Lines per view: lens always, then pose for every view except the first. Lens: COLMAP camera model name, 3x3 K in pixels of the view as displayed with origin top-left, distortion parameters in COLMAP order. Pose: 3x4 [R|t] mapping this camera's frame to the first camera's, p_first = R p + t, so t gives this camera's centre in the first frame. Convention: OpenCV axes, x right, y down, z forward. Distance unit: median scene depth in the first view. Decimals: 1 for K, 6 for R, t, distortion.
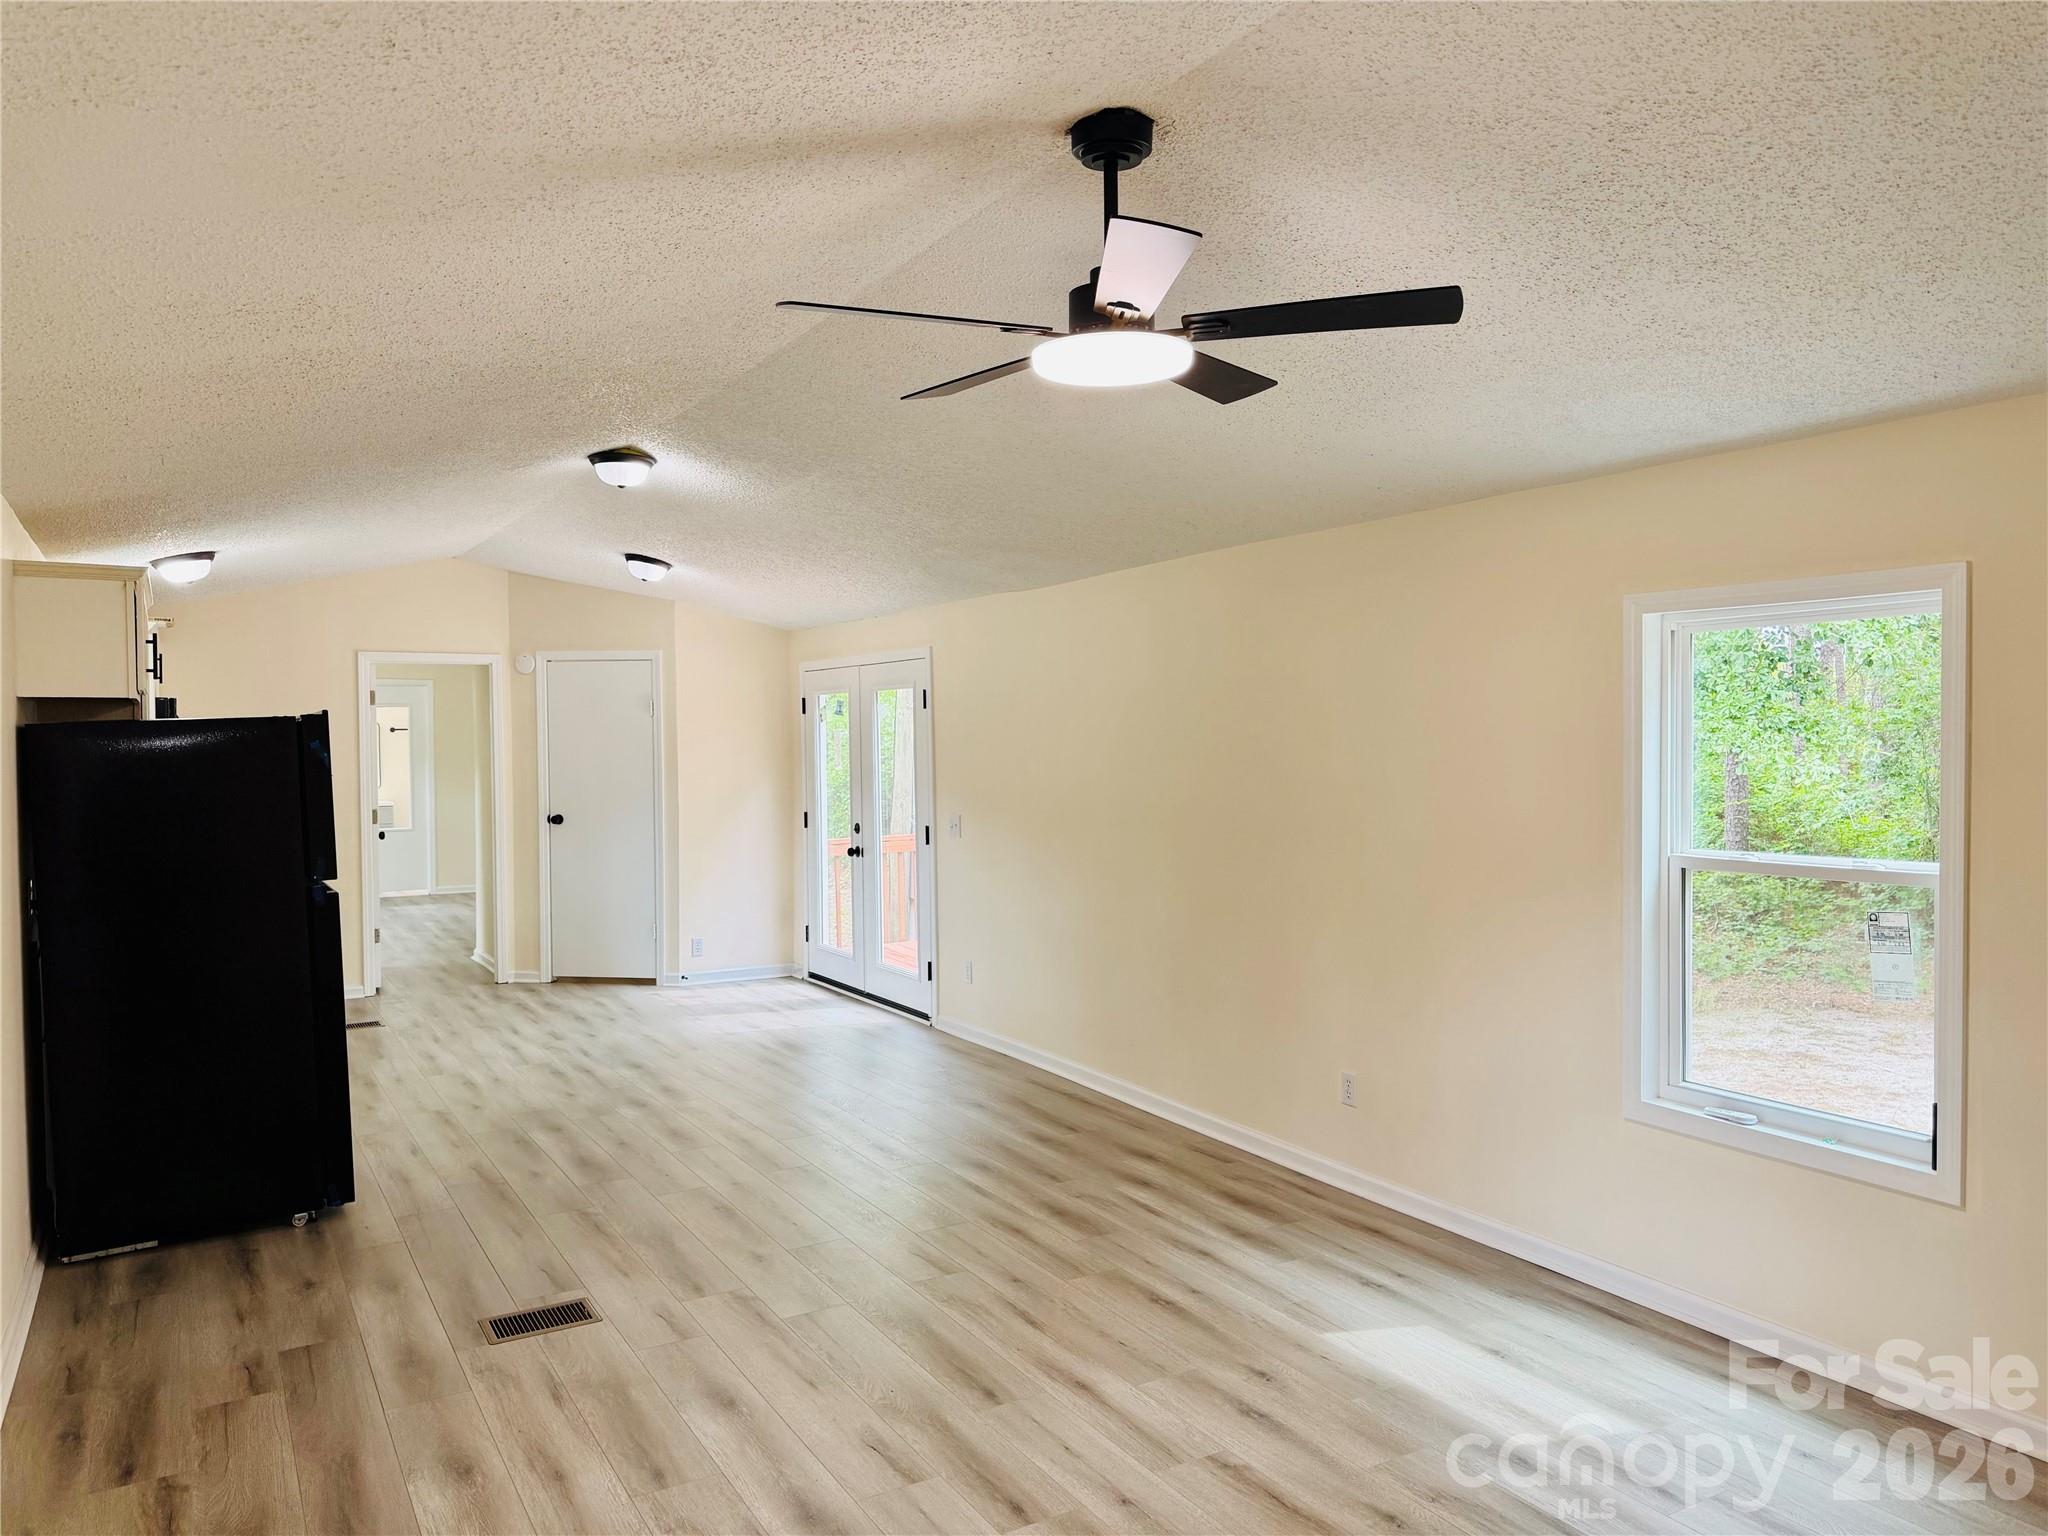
lens RADIAL K [[1444.9, 0, 1025.7], [0, 1444.9, 769.6], [0, 0, 1]] dist [0.036172, -0.042069]
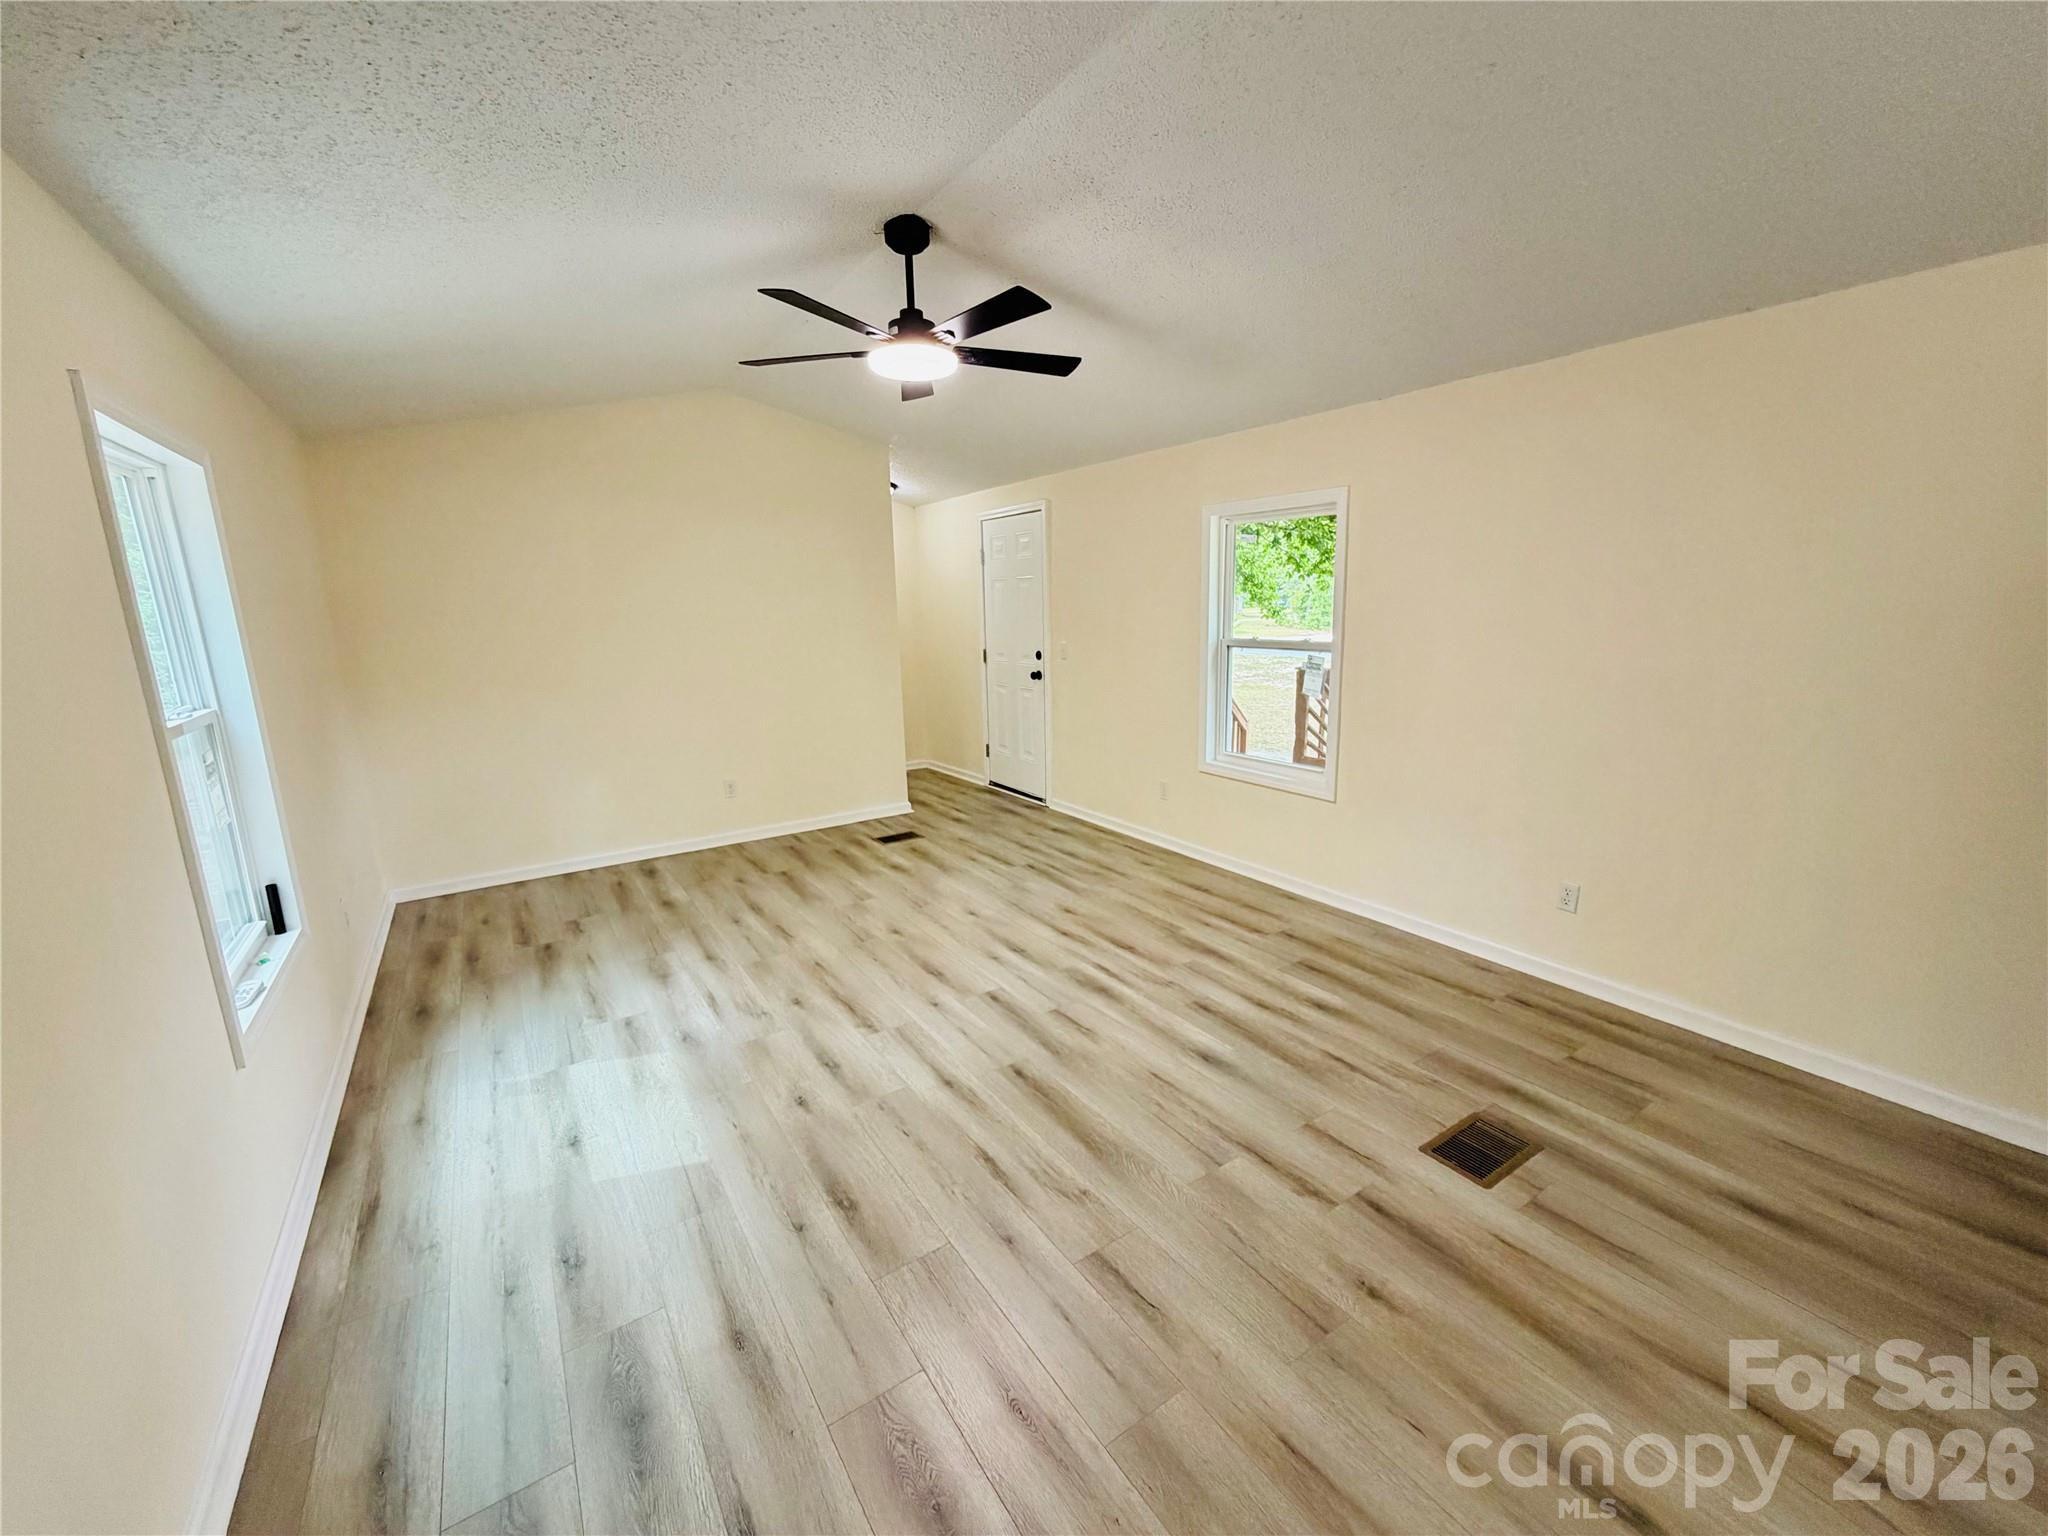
lens RADIAL K [[817.5, 0, 1028.5], [0, 817.5, 770.2], [0, 0, 1]] dist [0.000070, 0.000207]
pose [[-0.997702, 0.043106, -0.052283, -0.005386], [0.029821, 0.972152, 0.232445, -0.014046], [0.060847, 0.230352, -0.971203, 1.461073]]
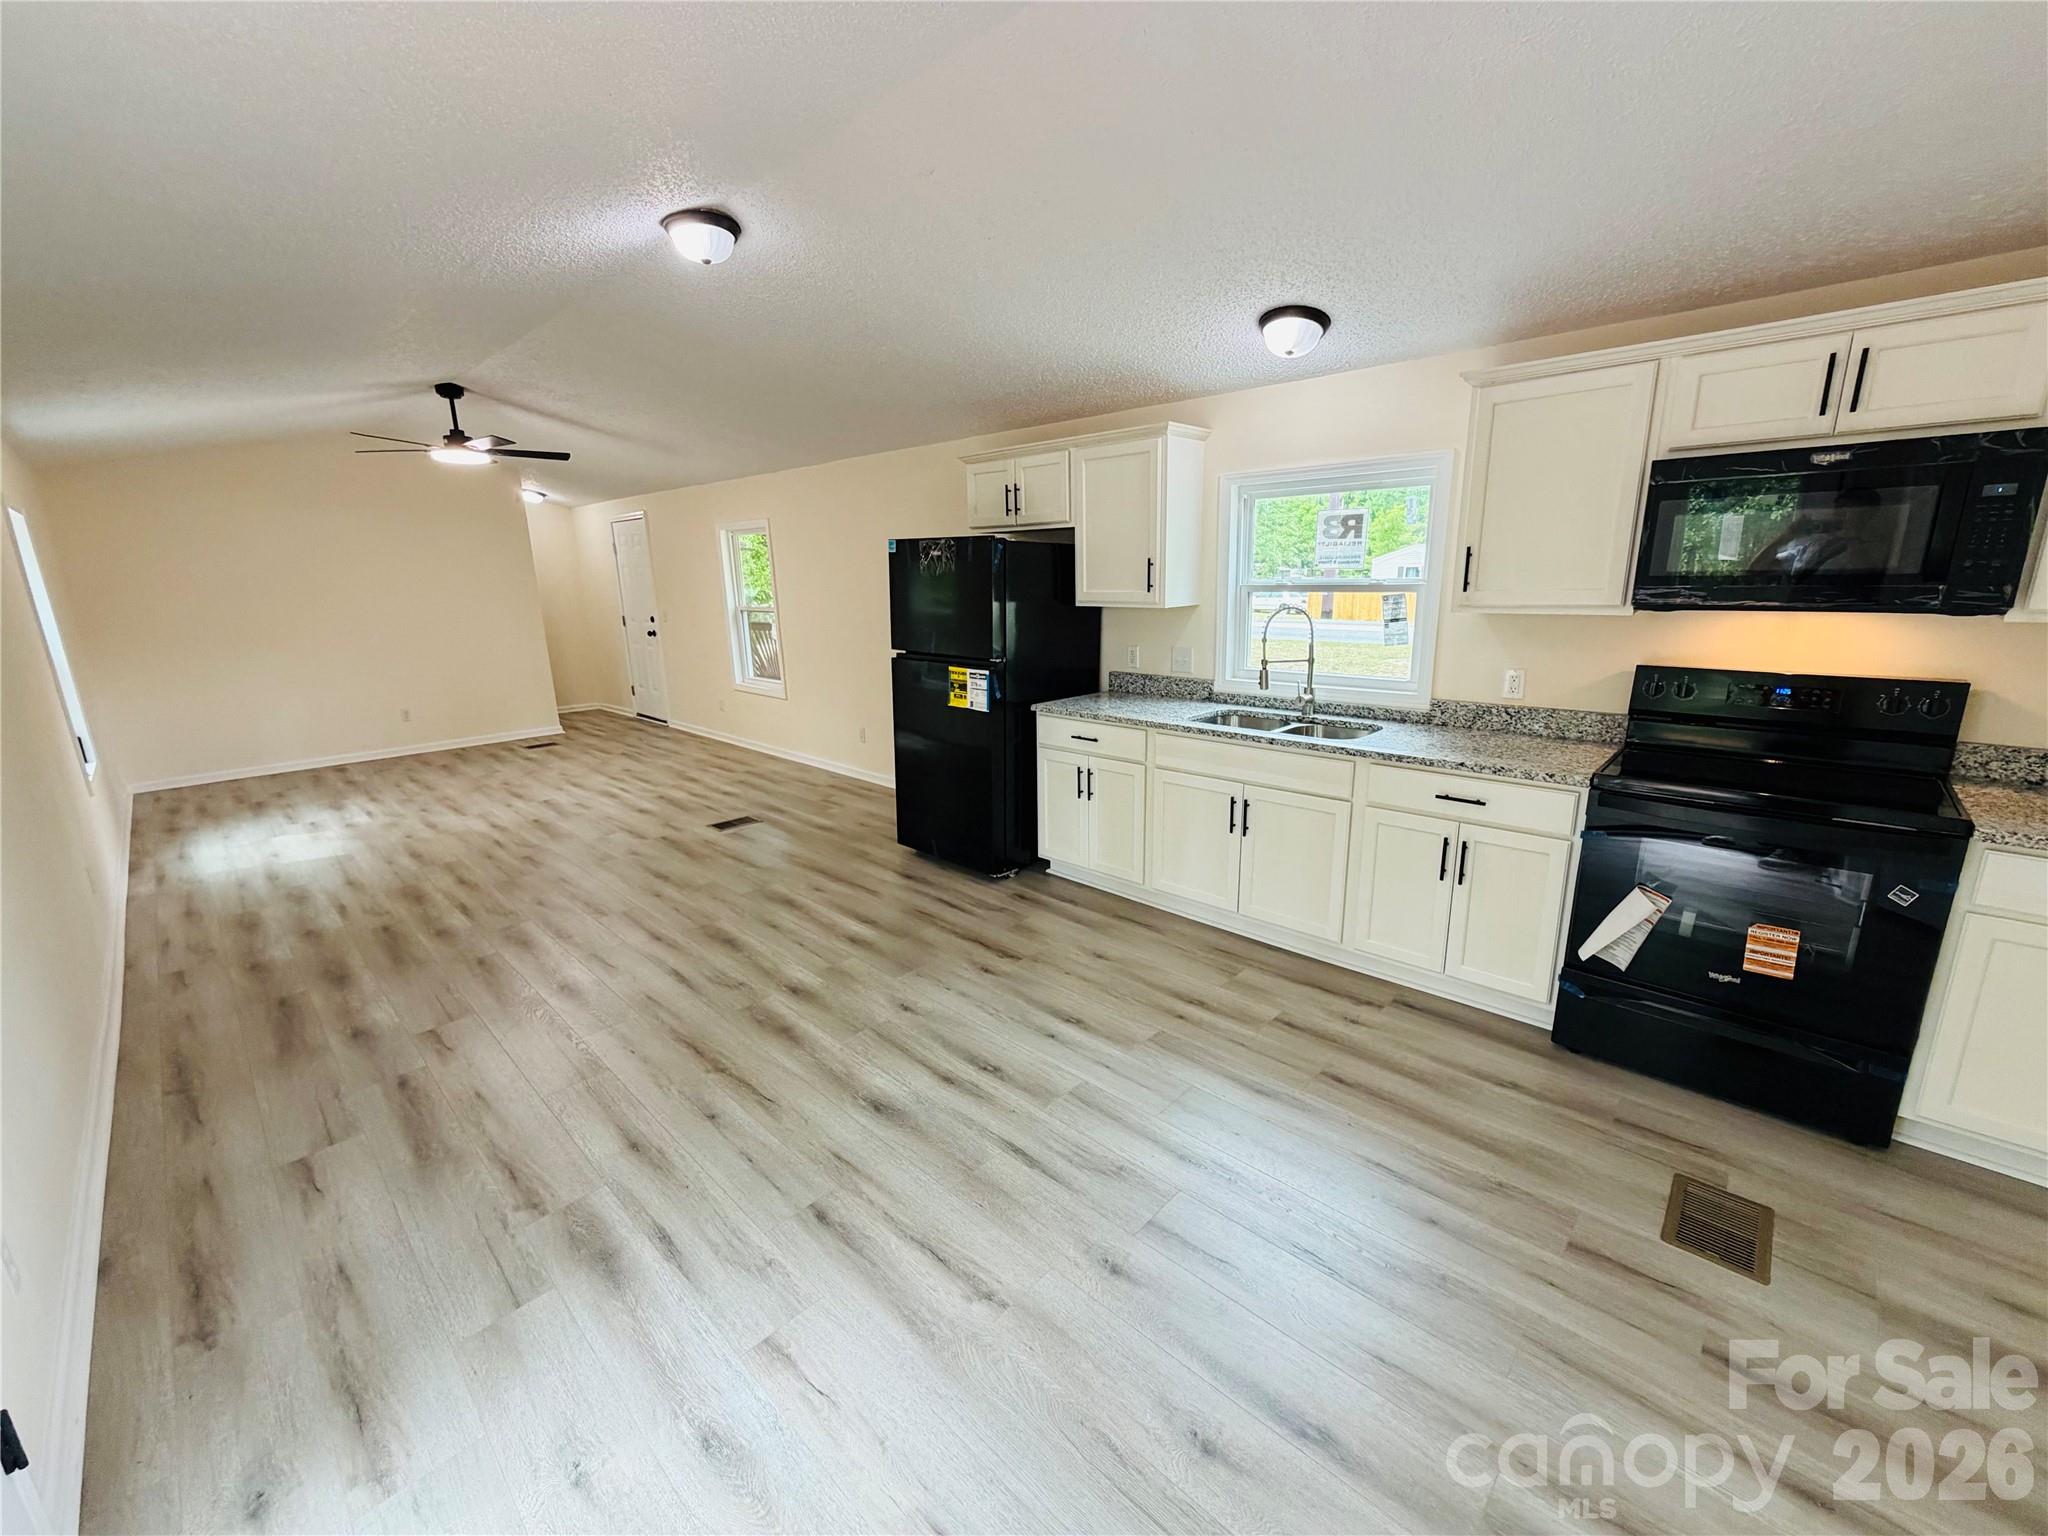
lens RADIAL K [[817.5, 0, 1028.5], [0, 817.5, 770.2], [0, 0, 1]] dist [0.000070, 0.000207]
pose [[-0.959695, 0.092971, -0.265219, -0.442999], [0.019890, 0.963800, 0.265884, -0.038859], [0.280338, 0.249893, -0.926803, 2.304782]]
